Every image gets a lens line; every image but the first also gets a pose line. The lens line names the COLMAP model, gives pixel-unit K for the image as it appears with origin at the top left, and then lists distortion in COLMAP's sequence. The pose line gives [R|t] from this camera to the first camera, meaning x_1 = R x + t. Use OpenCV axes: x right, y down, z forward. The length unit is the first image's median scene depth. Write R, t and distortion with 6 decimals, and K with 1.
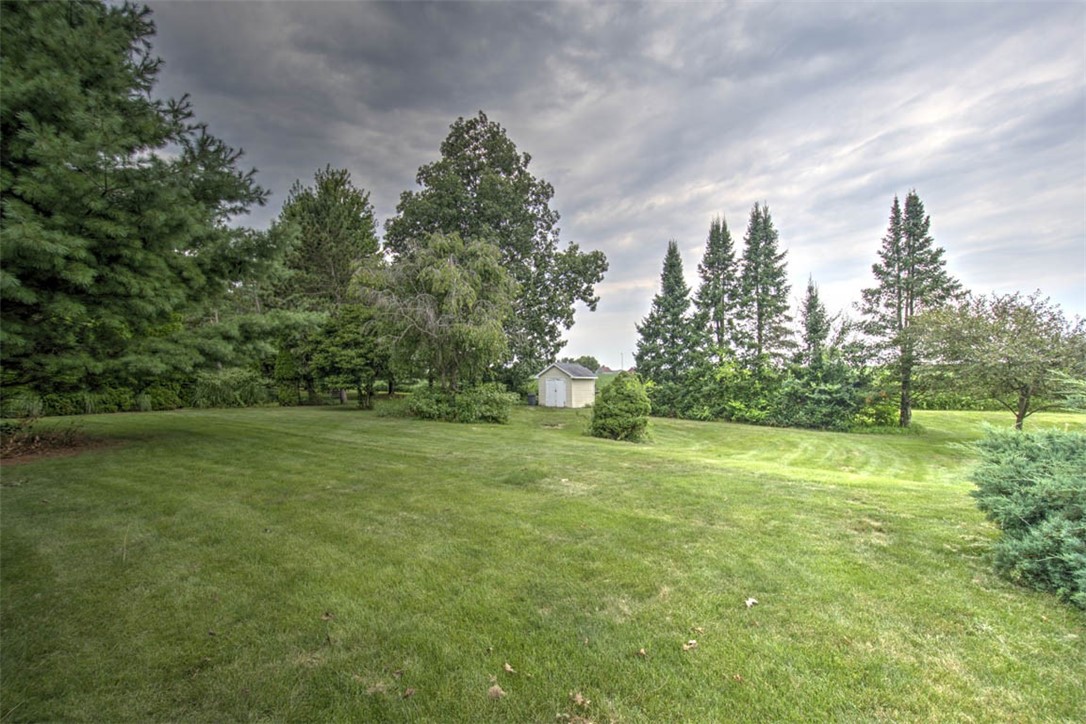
lens RADIAL K [[460.6, 0, 545.9], [0, 460.6, 377.8], [0, 0, 1]] dist [0.001499, -0.000636]
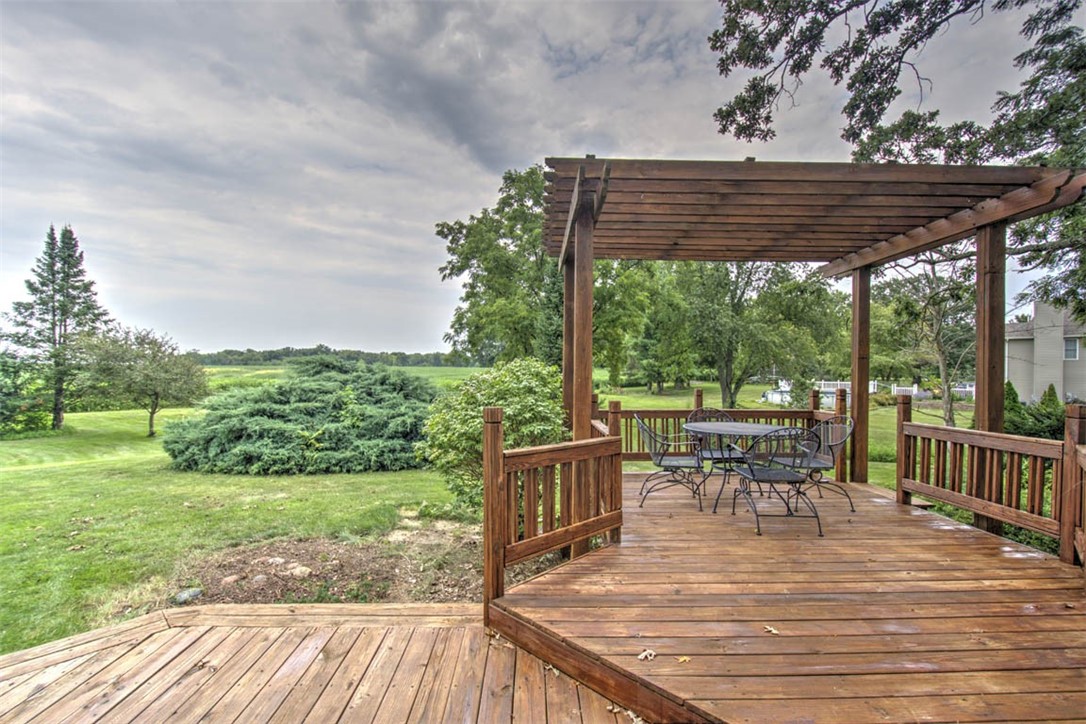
lens RADIAL K [[460.6, 0, 536.5], [0, 460.6, 375.2], [0, 0, 1]] dist [0.001499, -0.000636]
pose [[0.046483, 0.008252, 0.998885, -0.305450], [-0.007661, 0.999939, -0.007904, -0.027447], [-0.998890, -0.007285, 0.046543, -0.234723]]
